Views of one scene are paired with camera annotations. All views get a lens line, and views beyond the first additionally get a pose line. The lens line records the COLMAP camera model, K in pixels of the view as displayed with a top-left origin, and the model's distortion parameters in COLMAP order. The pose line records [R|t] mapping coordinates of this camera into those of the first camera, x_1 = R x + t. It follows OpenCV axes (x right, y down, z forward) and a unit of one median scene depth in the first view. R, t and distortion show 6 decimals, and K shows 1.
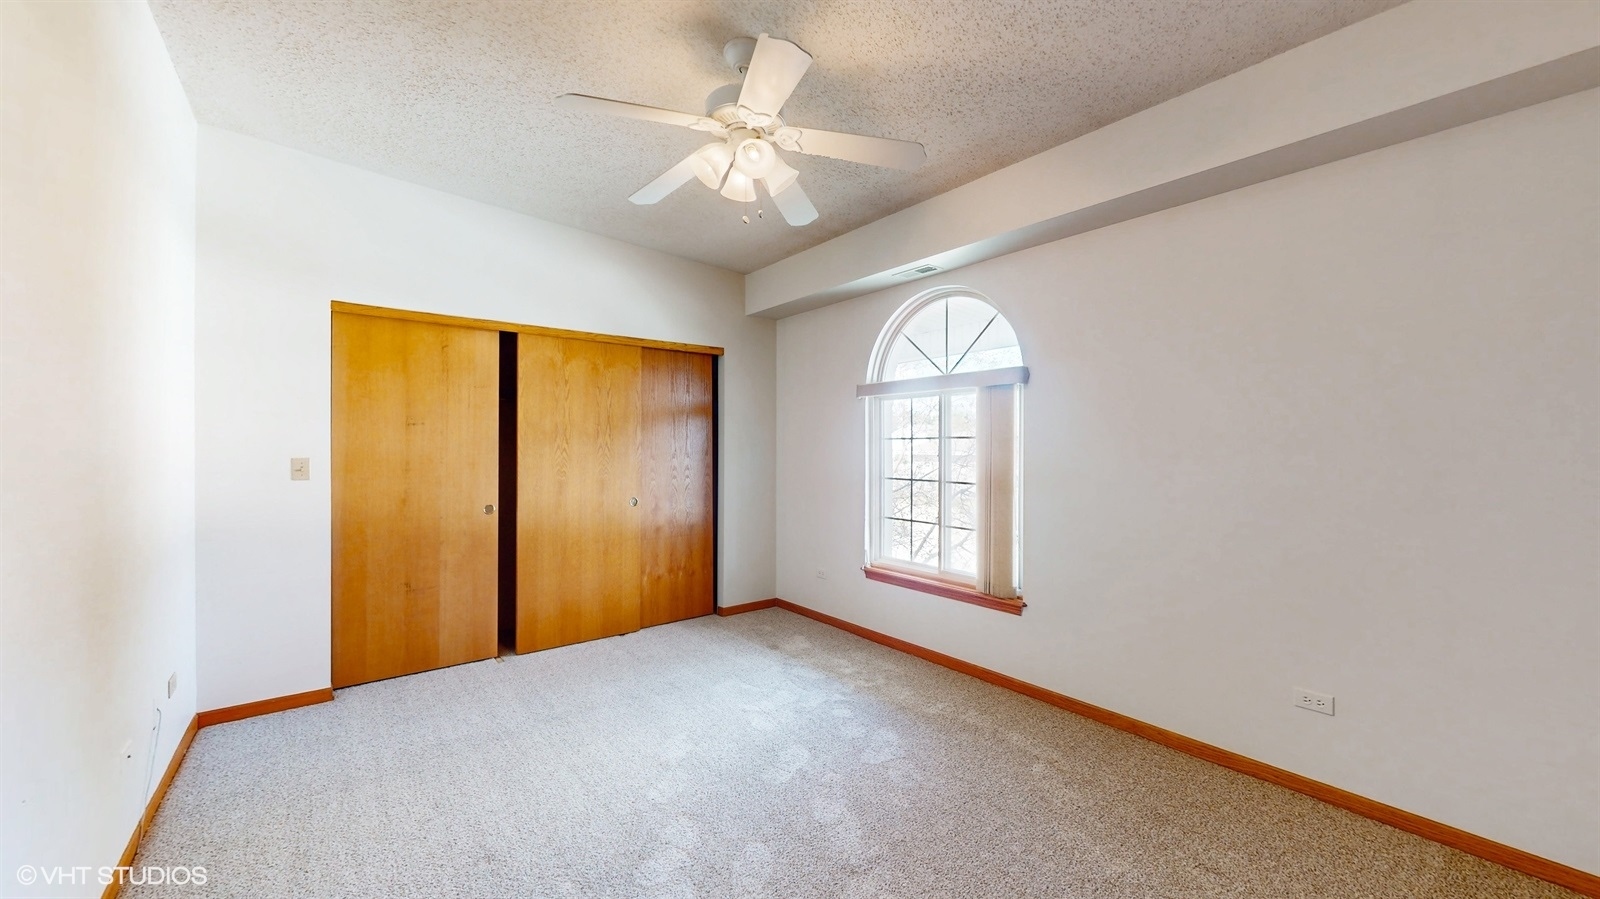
lens RADIAL K [[590.5, 0, 795.9], [0, 590.5, 451.1], [0, 0, 1]] dist [-0.002198, -0.000092]
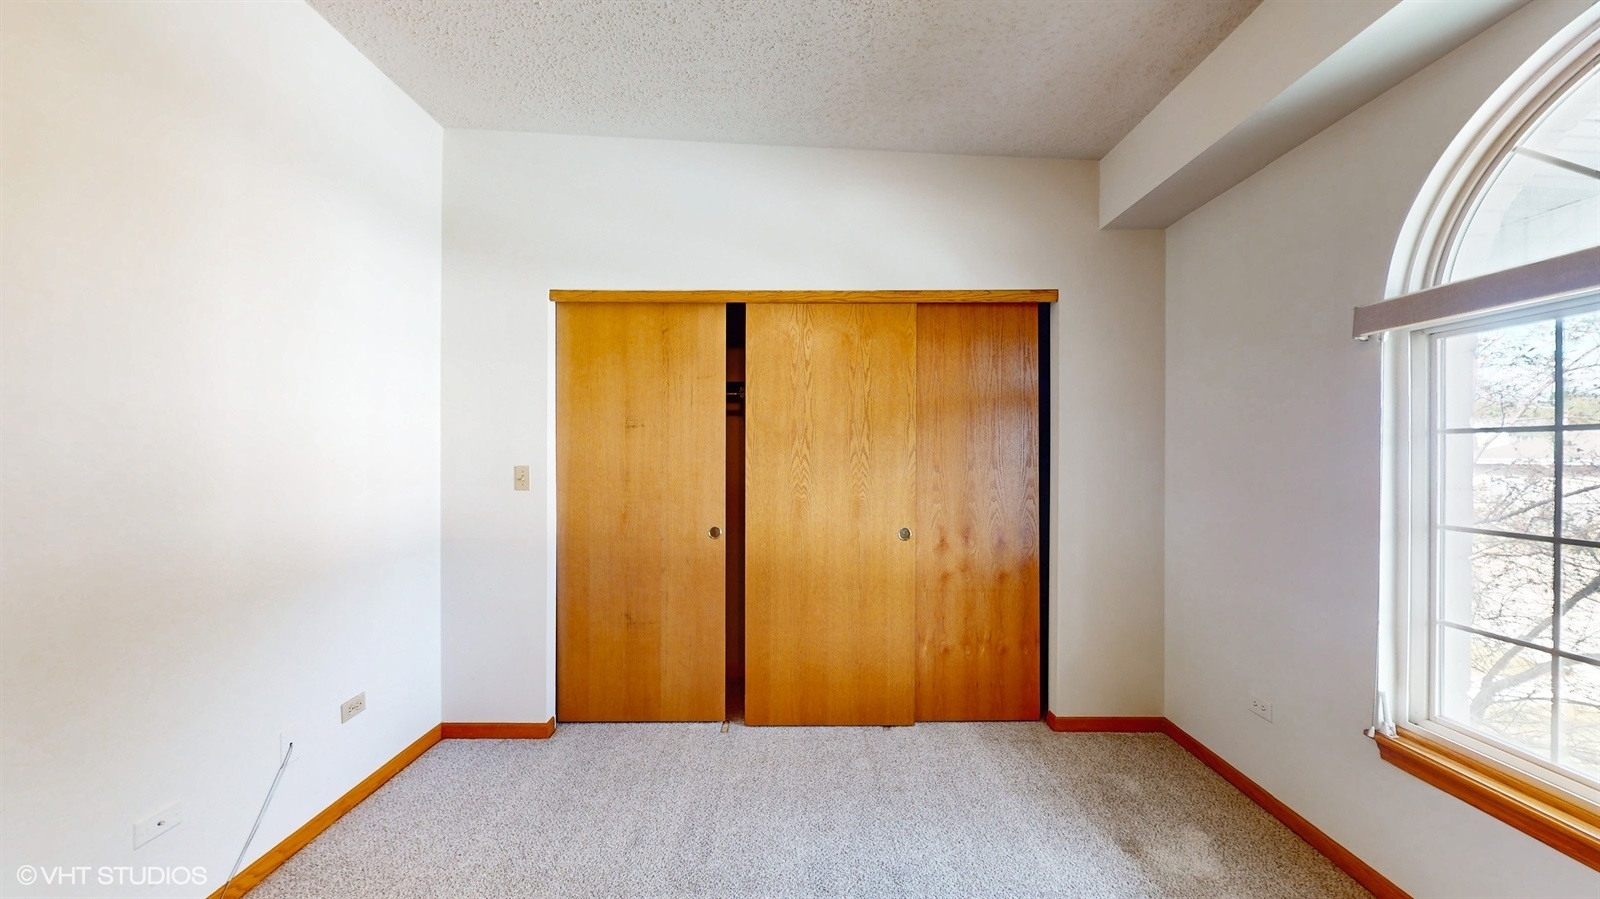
lens RADIAL K [[590.5, 0, 800.1], [0, 590.5, 458.2], [0, 0, 1]] dist [-0.002198, -0.000092]
pose [[0.789199, 0.002860, -0.614131, 0.049599], [-0.001404, 0.999995, 0.002853, -0.002768], [0.614136, -0.001390, 0.789199, 0.426957]]
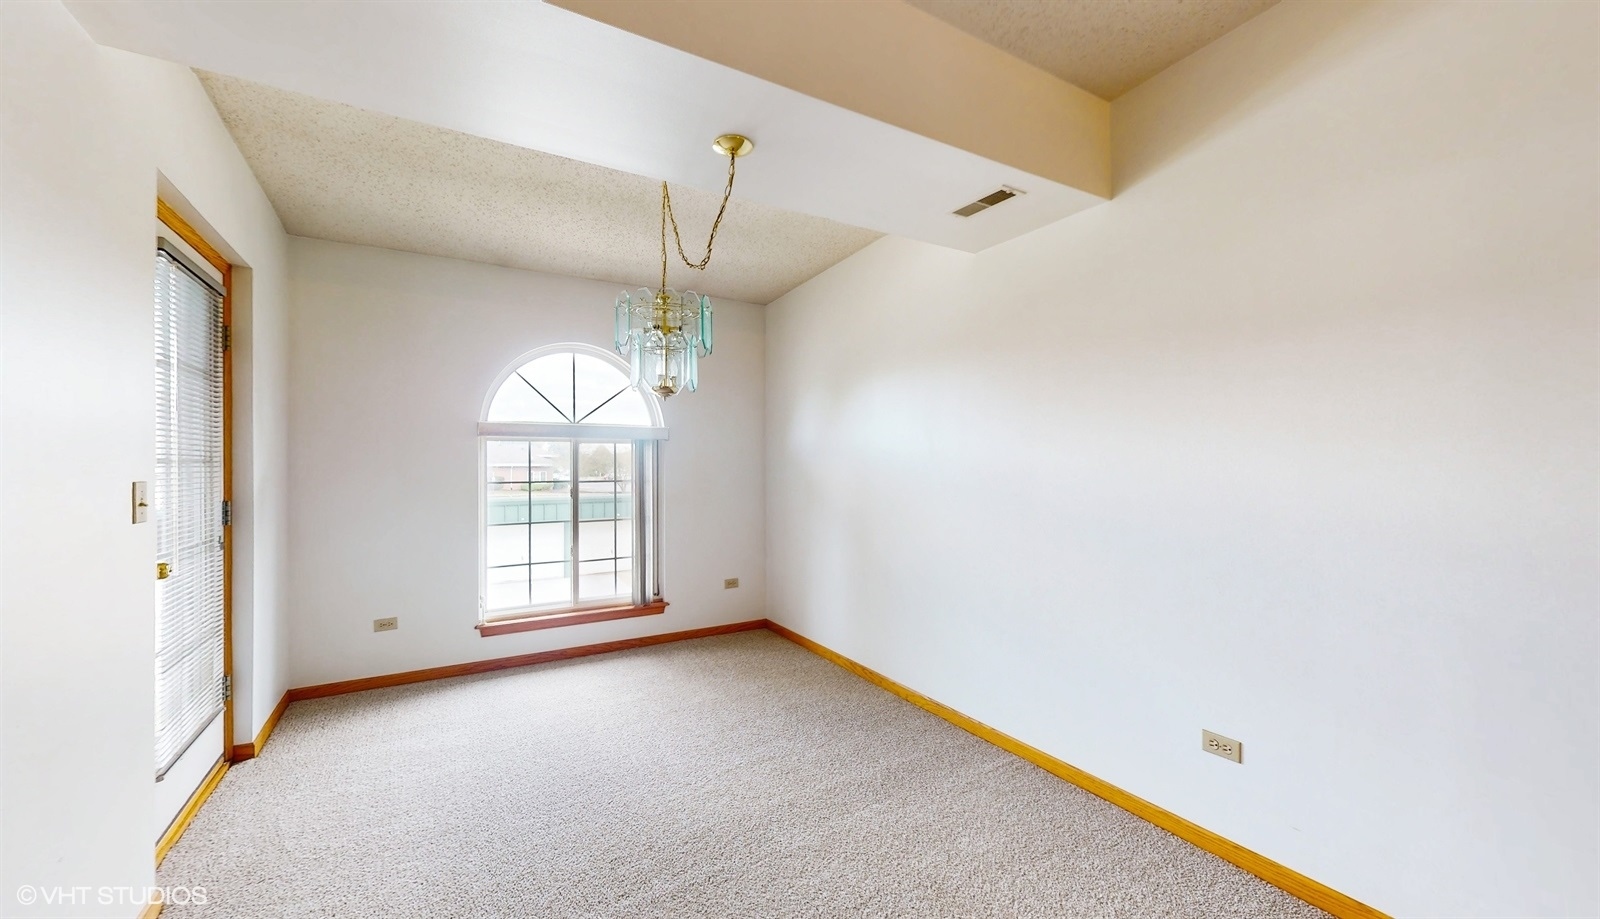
lens RADIAL K [[603.1, 0, 776.8], [0, 603.1, 463.1], [0, 0, 1]] dist [0.008194, 0.000052]
pose [[0.131322, -0.000580, 0.991340, -0.772530], [0.003186, 0.999995, 0.000163, -0.052312], [-0.991335, 0.003137, 0.131323, 0.448501]]
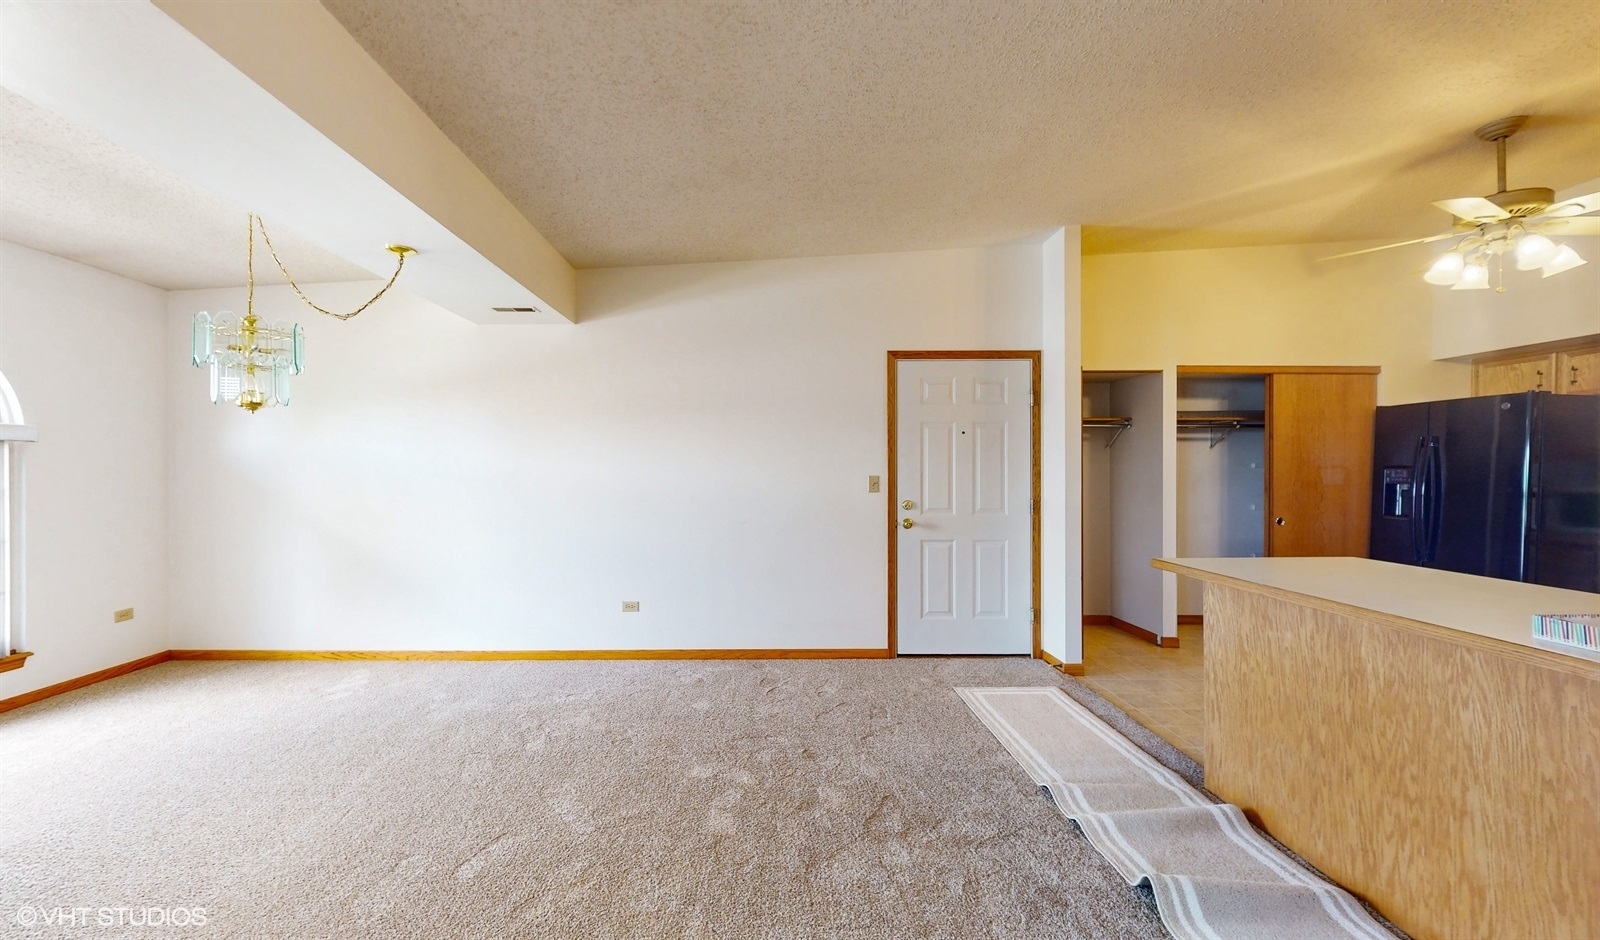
lens RADIAL K [[629.9, 0, 766.4], [0, 629.9, 470.5], [0, 0, 1]] dist [0.012963, 0.000153]
pose [[-0.793737, -0.001389, 0.608260, -1.085792], [0.000529, 0.999995, 0.002974, -0.056248], [-0.608261, 0.002682, -0.793732, 0.884893]]
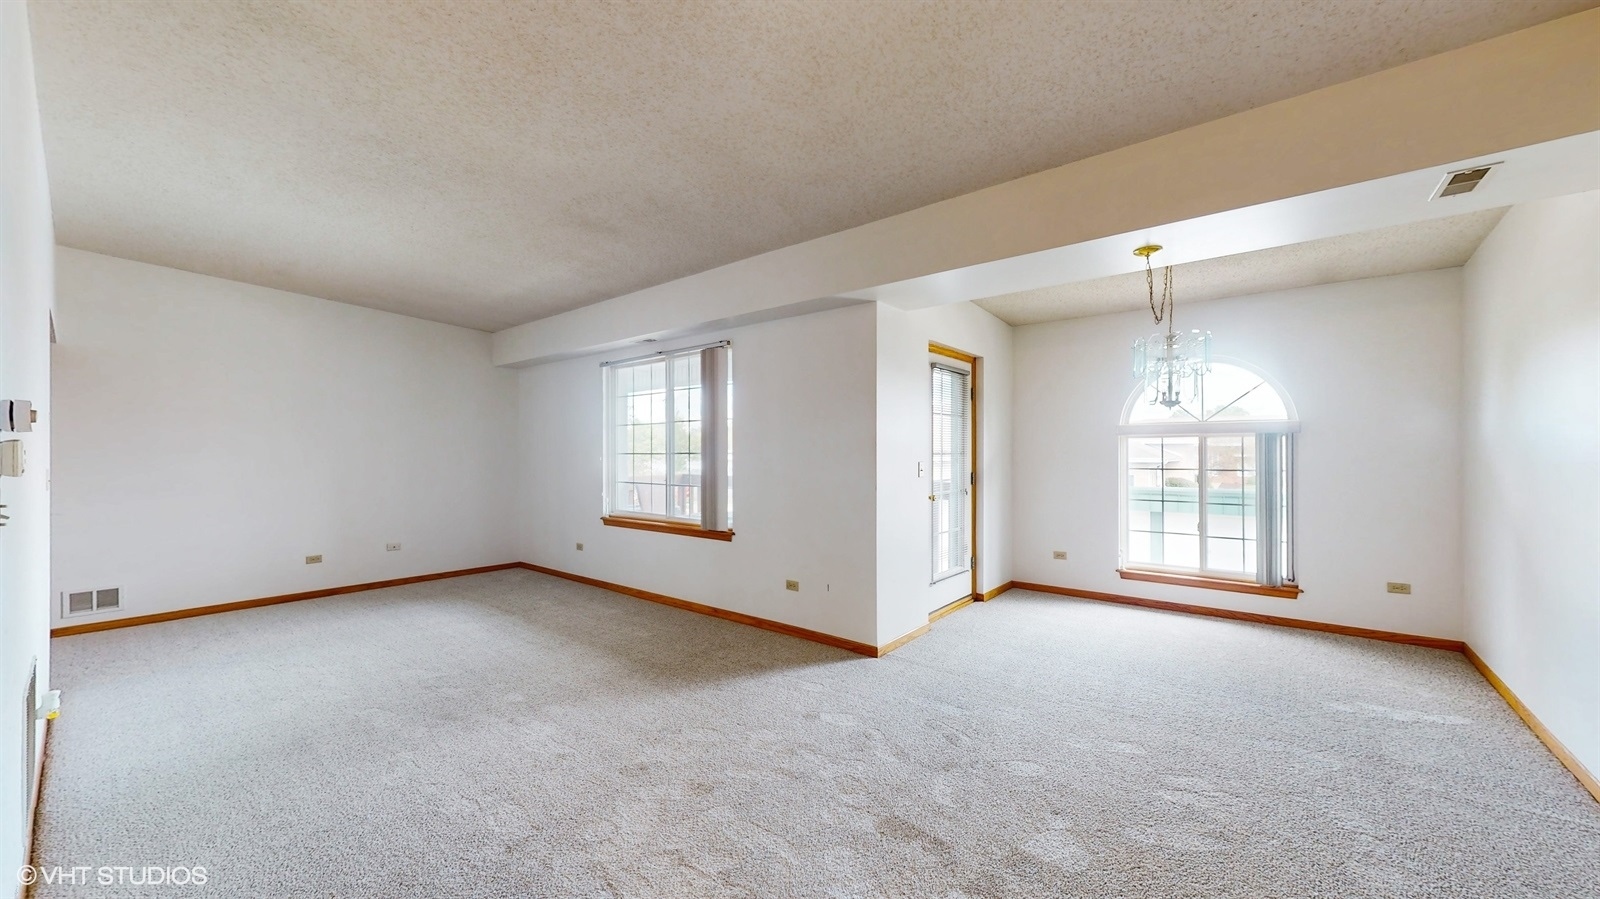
lens RADIAL K [[590.5, 0, 798.4], [0, 590.5, 453.4], [0, 0, 1]] dist [-0.002198, -0.000092]
pose [[0.972240, -0.000835, 0.233984, -0.889157], [0.001223, 0.999998, -0.001515, -0.054878], [-0.233983, 0.001759, 0.972239, -0.075538]]
